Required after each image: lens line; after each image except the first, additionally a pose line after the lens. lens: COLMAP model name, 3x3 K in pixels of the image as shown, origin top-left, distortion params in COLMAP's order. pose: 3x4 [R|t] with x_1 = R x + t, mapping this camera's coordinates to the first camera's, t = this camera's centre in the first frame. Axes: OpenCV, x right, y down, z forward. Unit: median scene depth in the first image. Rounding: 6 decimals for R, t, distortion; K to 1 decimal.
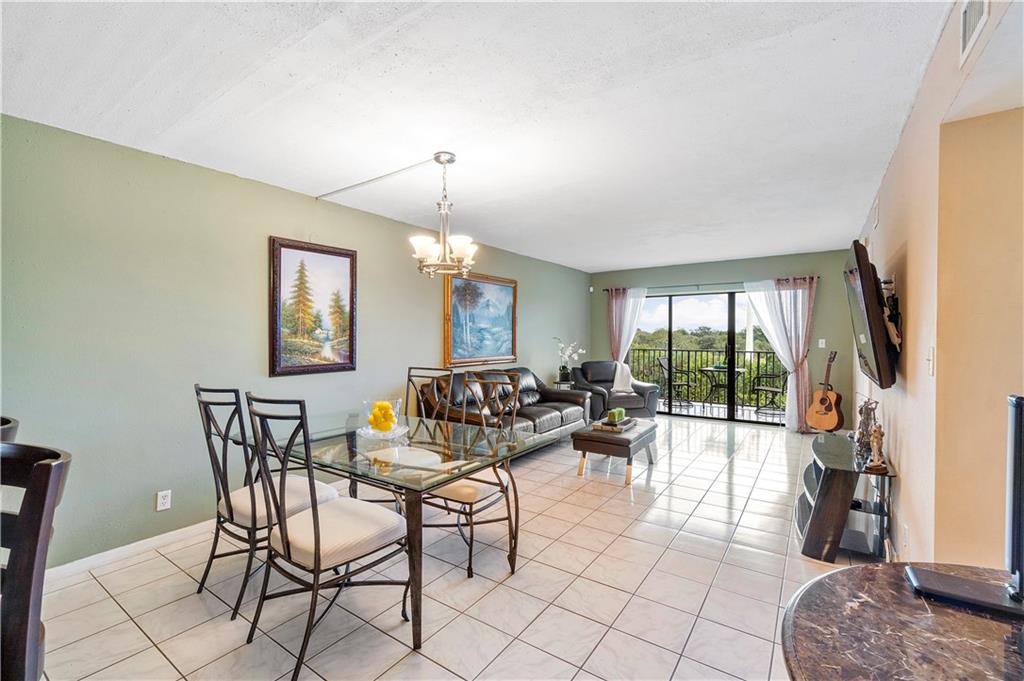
lens RADIAL K [[444.5, 0, 508.4], [0, 444.5, 341.4], [0, 0, 1]] dist [-0.003579, 0.000785]
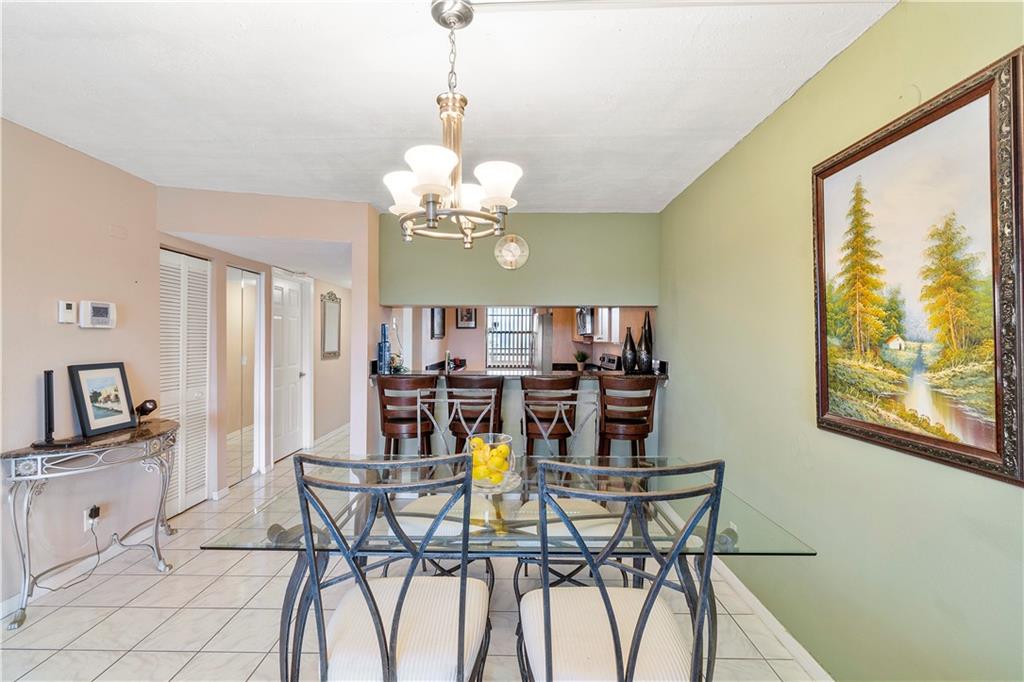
lens RADIAL K [[444.5, 0, 504.5], [0, 444.5, 342.7], [0, 0, 1]] dist [-0.003579, 0.000785]
pose [[-0.830030, 0.004356, -0.557702, 0.046364], [-0.007594, 0.999789, 0.019112, -0.017782], [0.557668, 0.020099, -0.829821, 0.711793]]
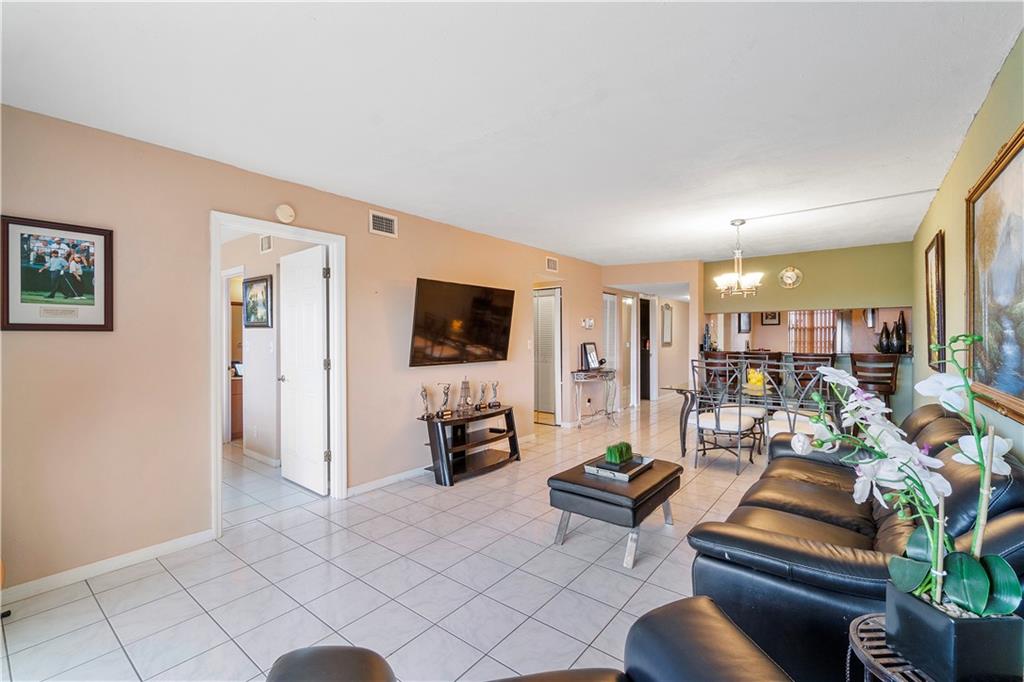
lens RADIAL K [[444.5, 0, 506.5], [0, 444.5, 339.3], [0, 0, 1]] dist [-0.003579, 0.000785]
pose [[-0.997757, 0.004423, 0.066800, 0.279224], [0.005438, 0.999872, 0.015018, -0.011502], [-0.066725, 0.015347, -0.997653, 1.279036]]
